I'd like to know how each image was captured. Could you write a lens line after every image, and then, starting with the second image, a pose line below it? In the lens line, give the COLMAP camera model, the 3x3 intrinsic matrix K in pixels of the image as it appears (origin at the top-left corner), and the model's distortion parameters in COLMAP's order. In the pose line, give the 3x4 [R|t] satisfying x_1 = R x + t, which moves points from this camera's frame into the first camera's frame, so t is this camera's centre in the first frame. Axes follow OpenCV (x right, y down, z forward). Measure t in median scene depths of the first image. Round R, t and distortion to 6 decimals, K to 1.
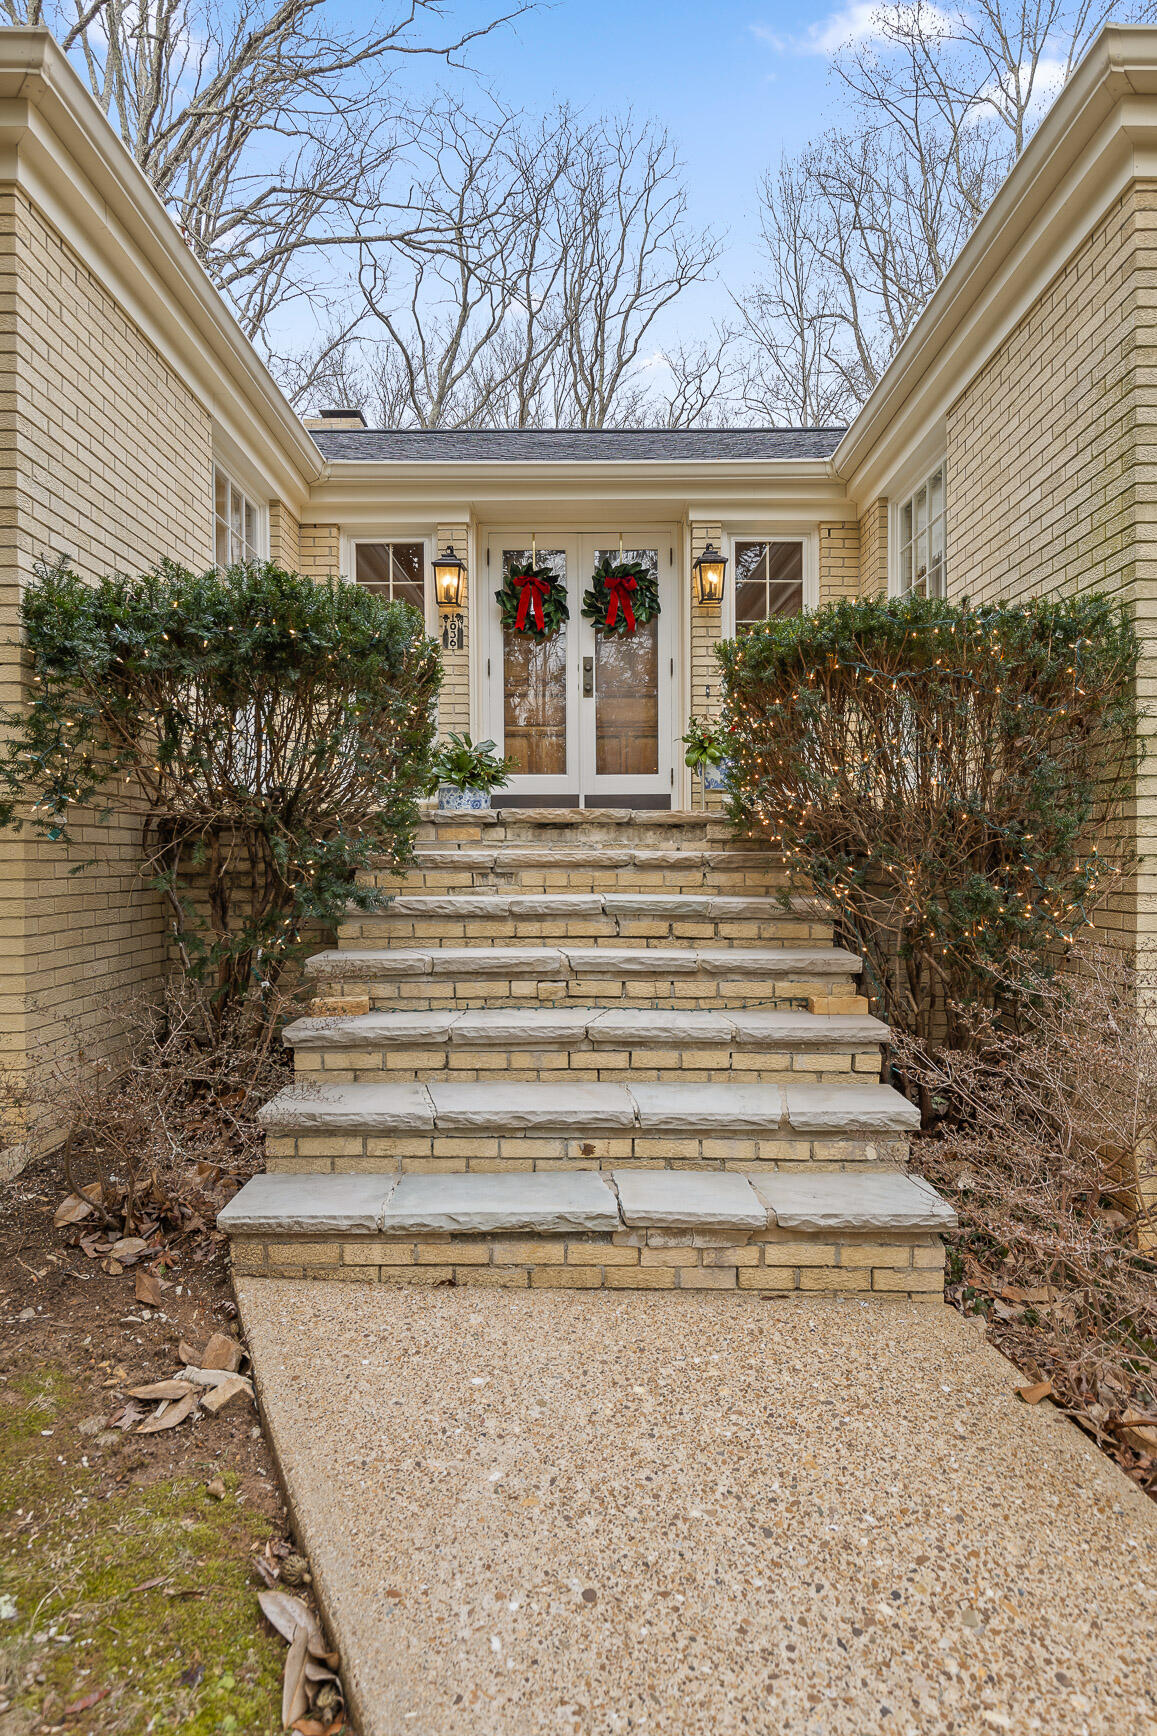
lens RADIAL K [[987.0, 0, 570.0], [0, 987.0, 836.3], [0, 0, 1]] dist [0.007272, 0.000066]
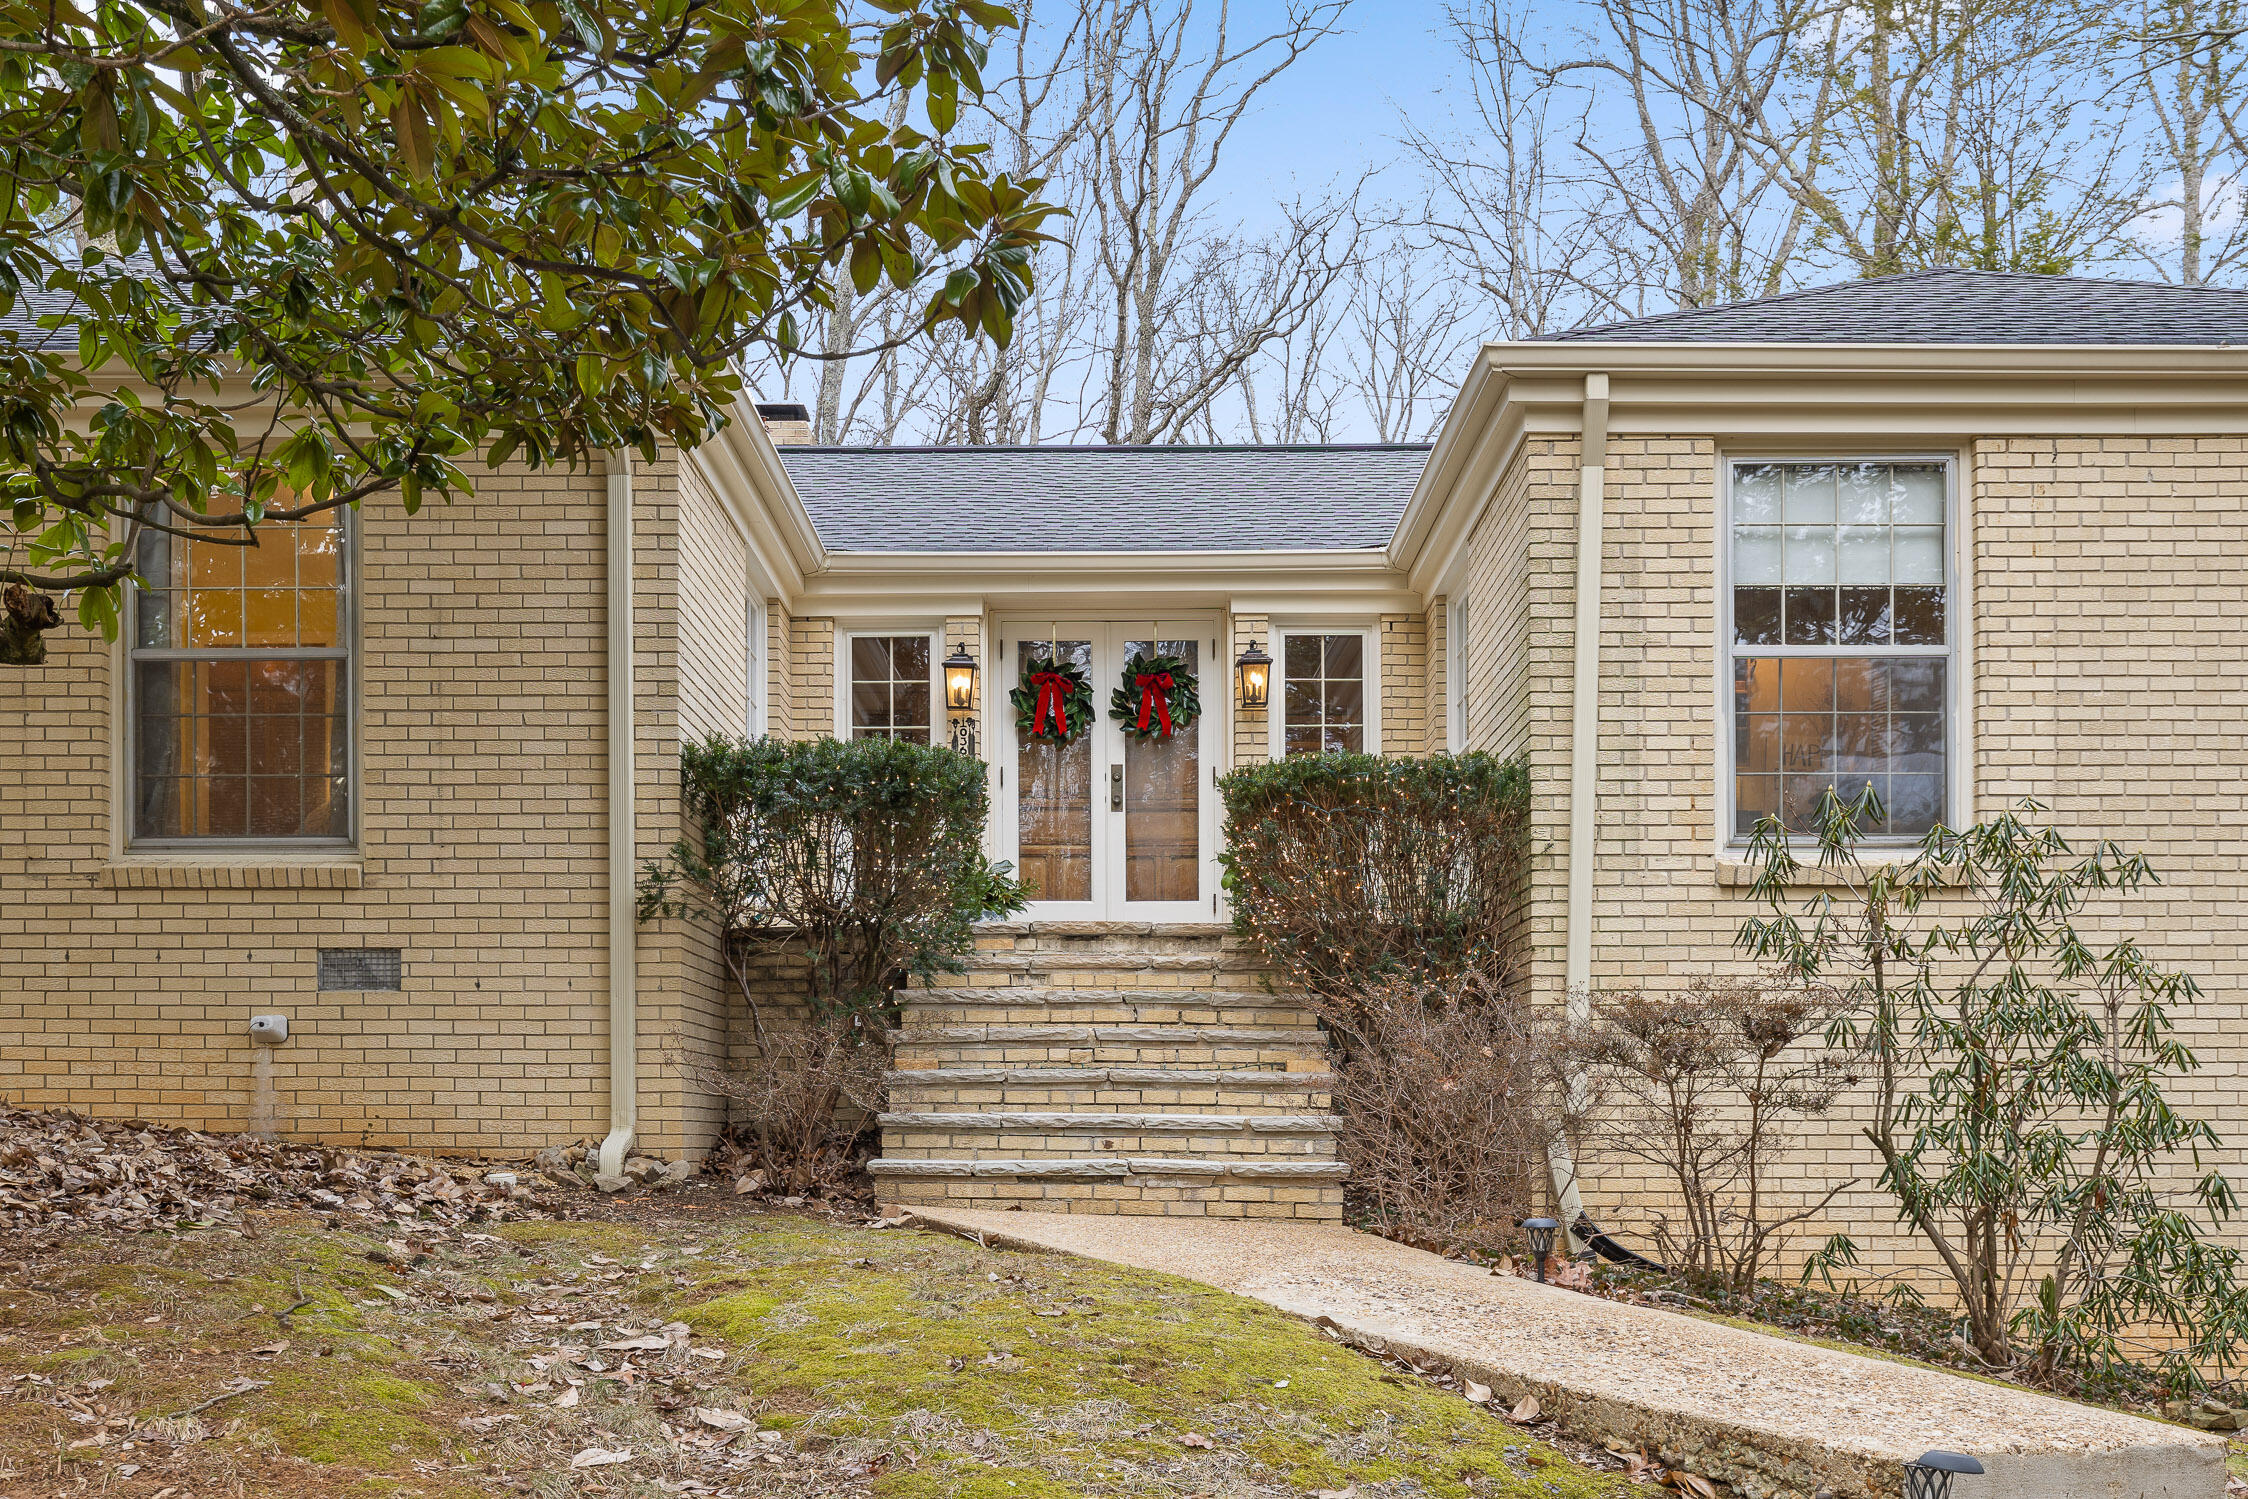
lens RADIAL K [[2261.1, 0, 1115.3], [0, 2261.1, 750.4], [0, 0, 1]] dist [-0.050231, 0.000000]
pose [[0.999957, 0.001807, 0.009049, -0.000946], [-0.000431, 0.988712, -0.149830, 0.107055], [-0.009218, 0.149819, 0.988670, -1.005314]]
